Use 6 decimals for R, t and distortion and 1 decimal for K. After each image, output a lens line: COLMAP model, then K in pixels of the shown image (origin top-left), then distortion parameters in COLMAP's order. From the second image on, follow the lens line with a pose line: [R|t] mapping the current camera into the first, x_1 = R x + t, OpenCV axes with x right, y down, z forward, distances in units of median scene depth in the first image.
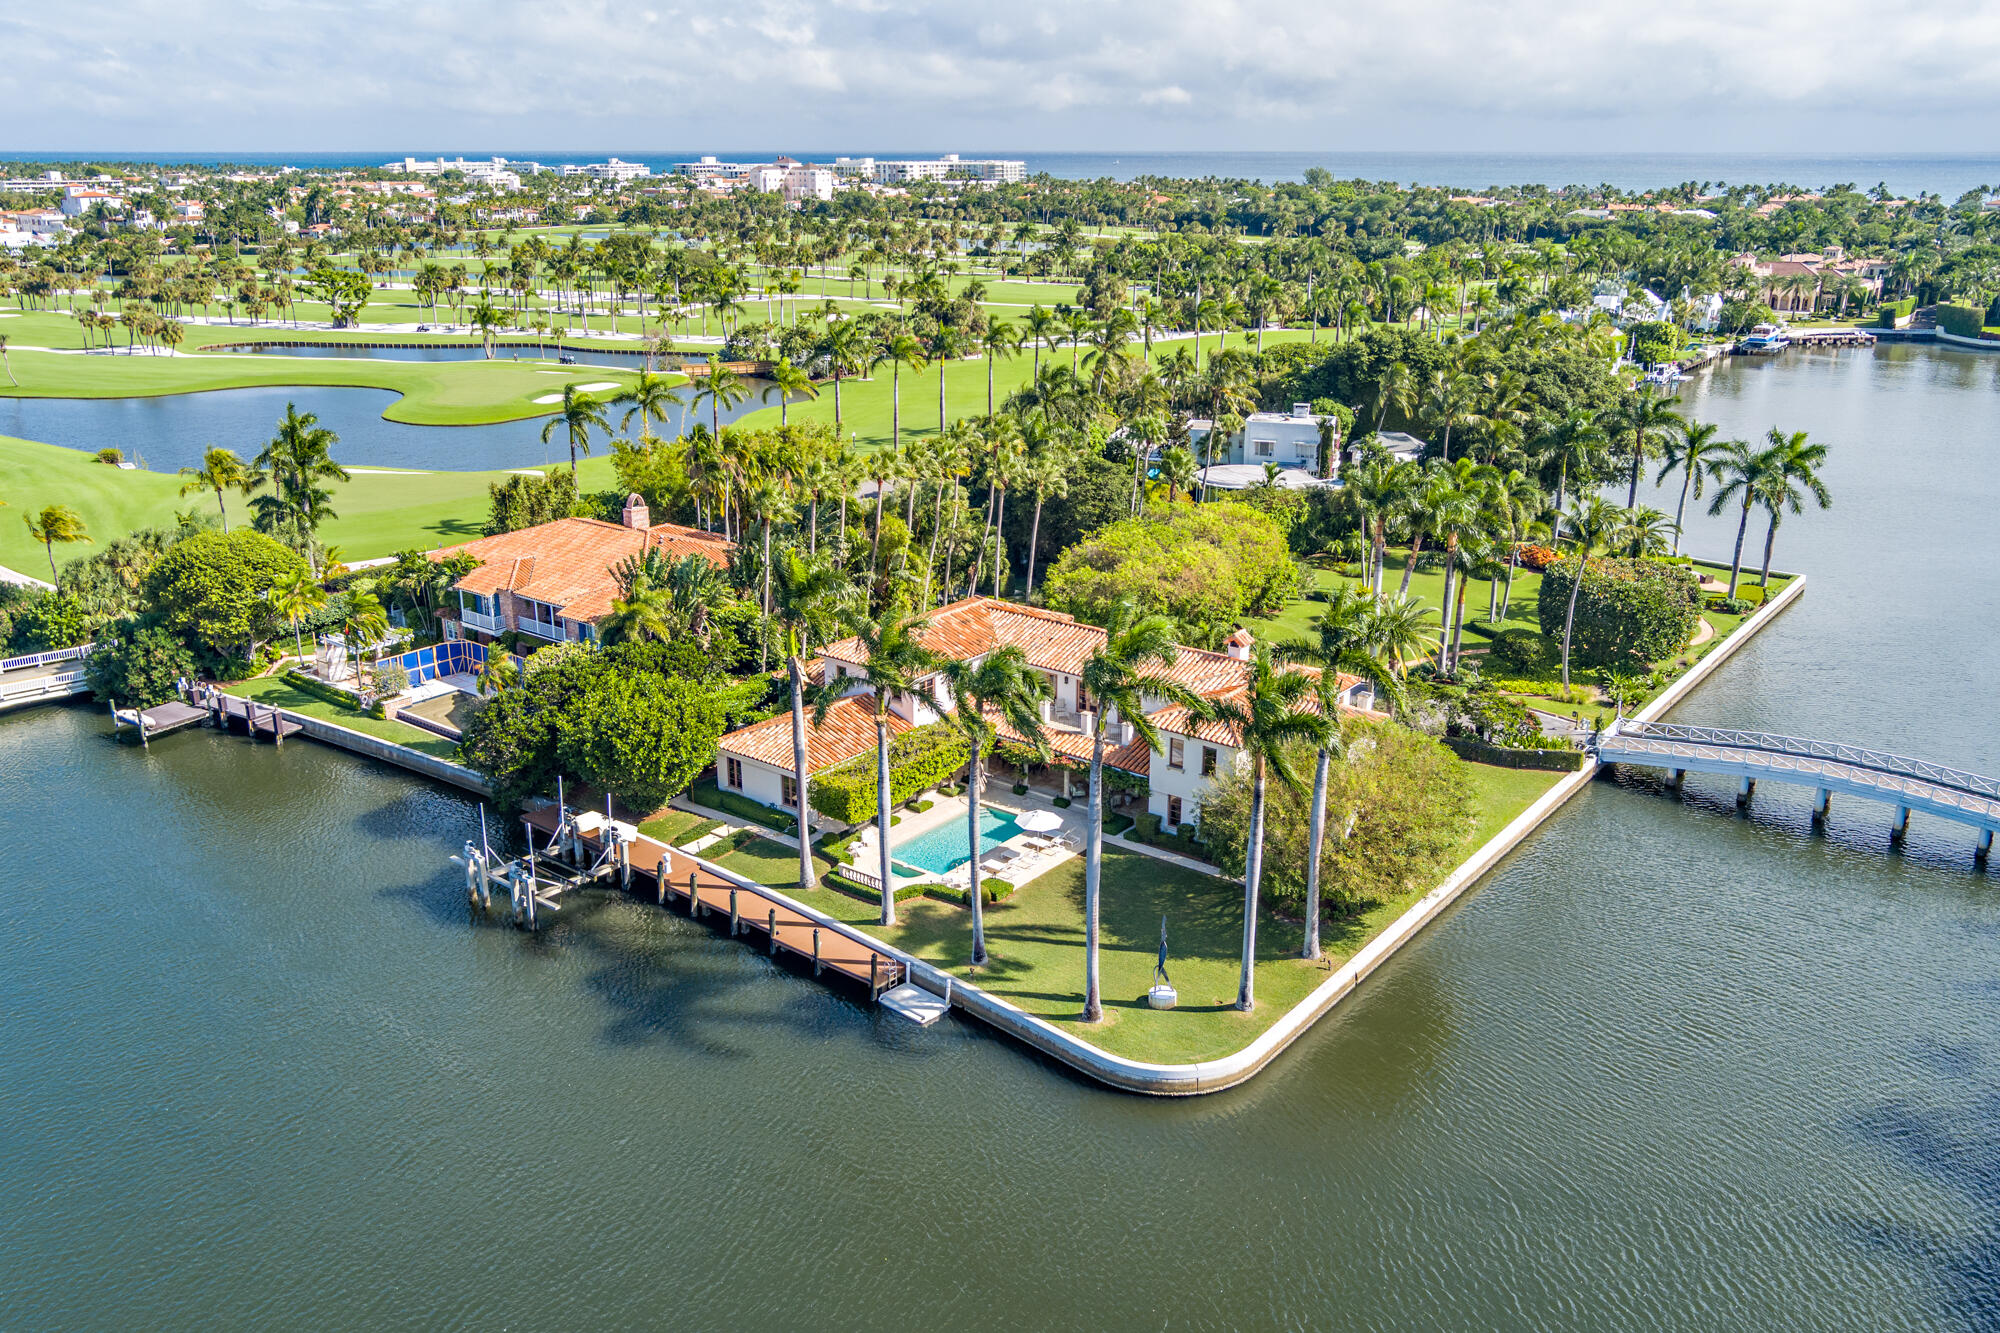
lens RADIAL K [[1602.2, 0, 1000.0], [0, 1602.2, 666.5], [0, 0, 1]] dist [-0.031529, 0.045716]
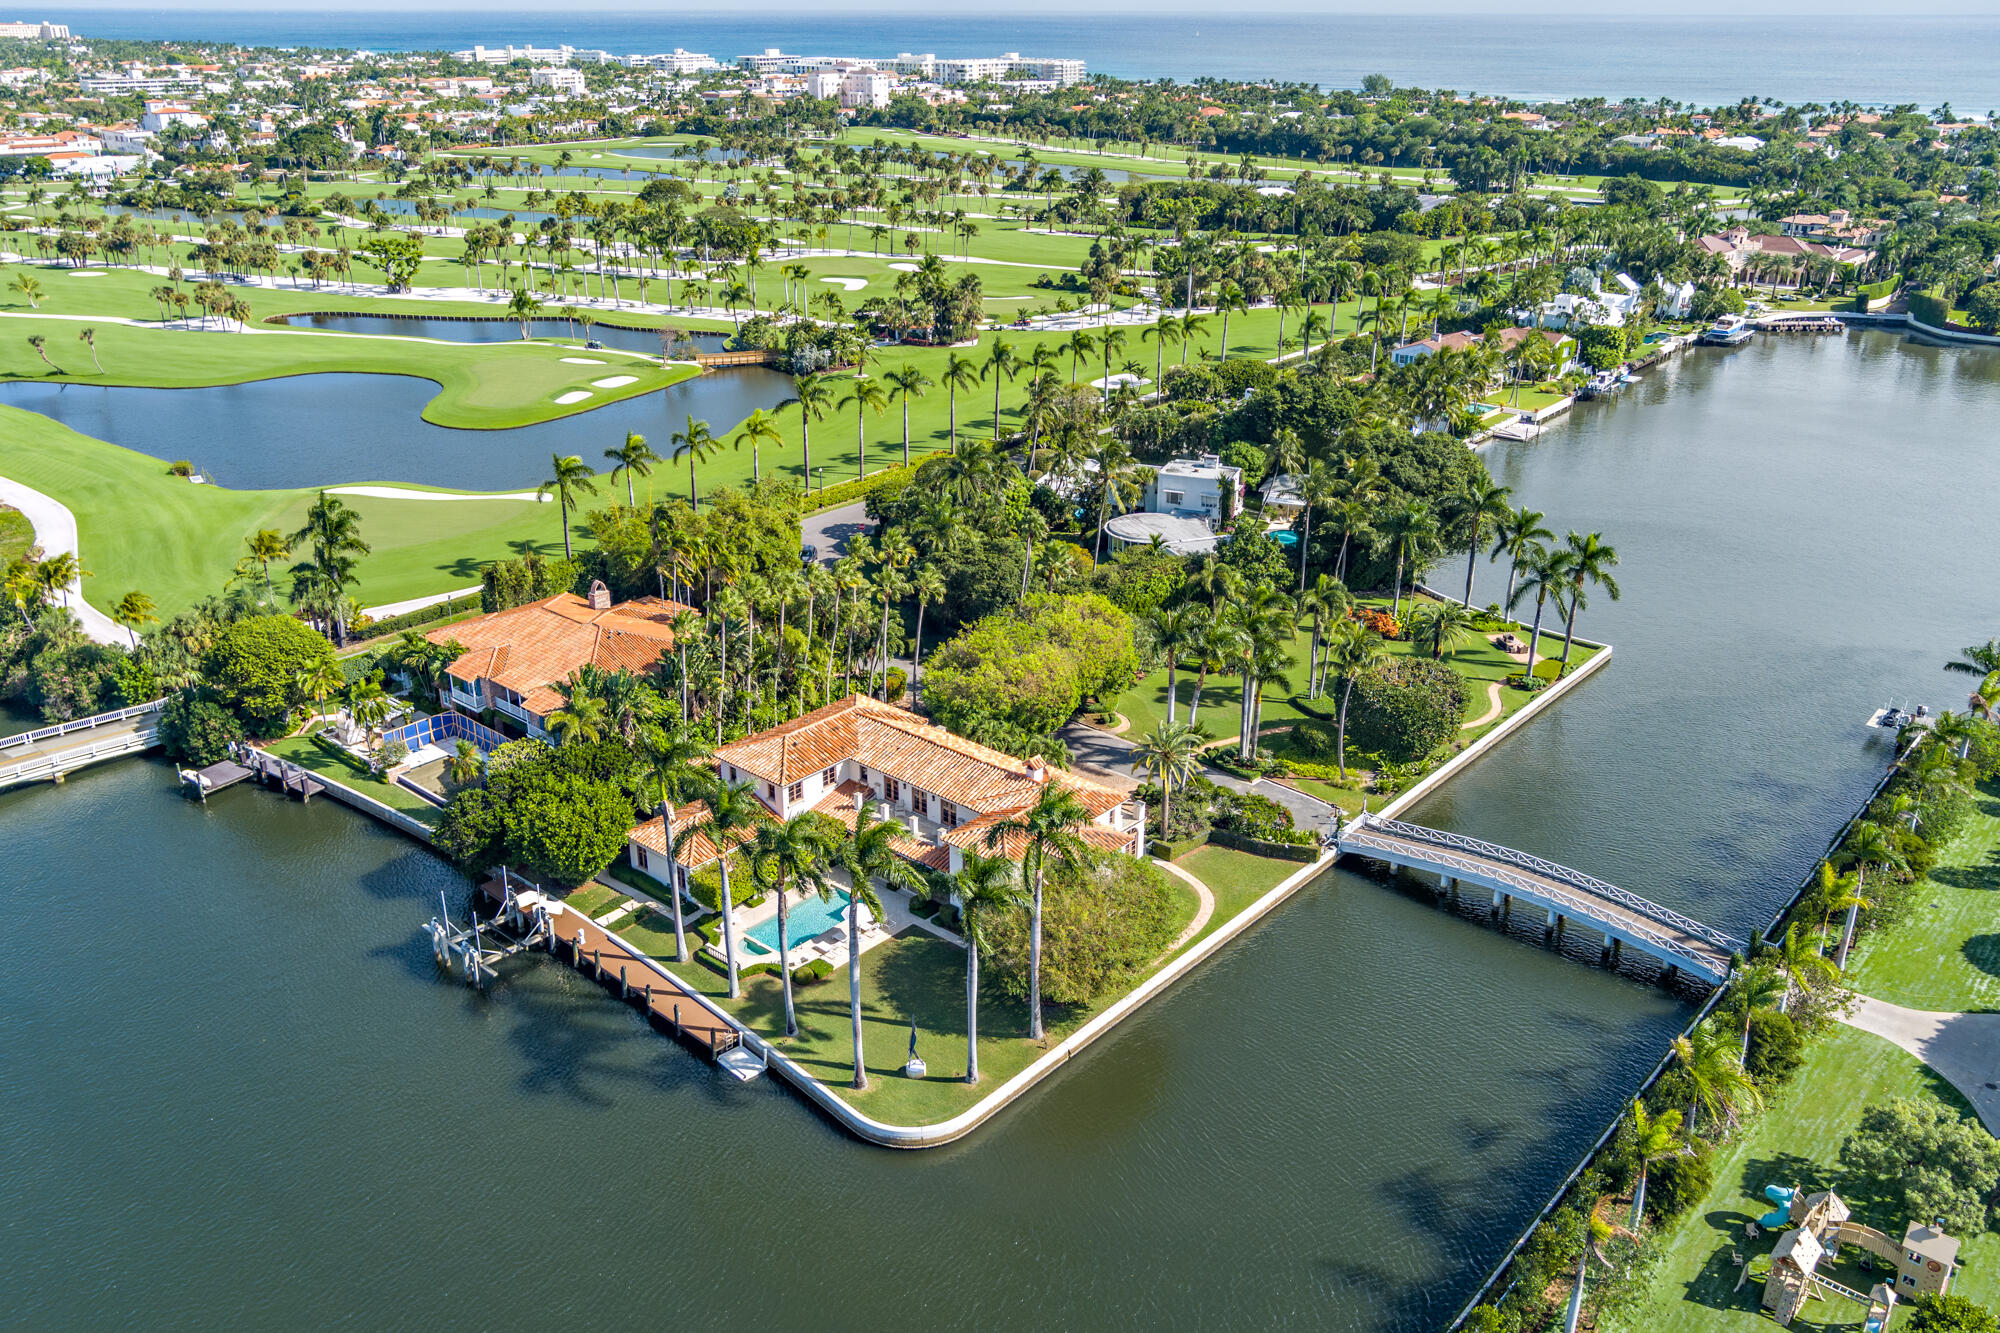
lens RADIAL K [[1602.2, 0, 1000.0], [0, 1602.2, 666.5], [0, 0, 1]] dist [-0.031529, 0.045716]
pose [[0.998729, 0.022477, -0.045115, 0.141334], [-0.018833, 0.996646, 0.079637, -0.154716], [0.046754, -0.078686, 0.995802, -0.211652]]
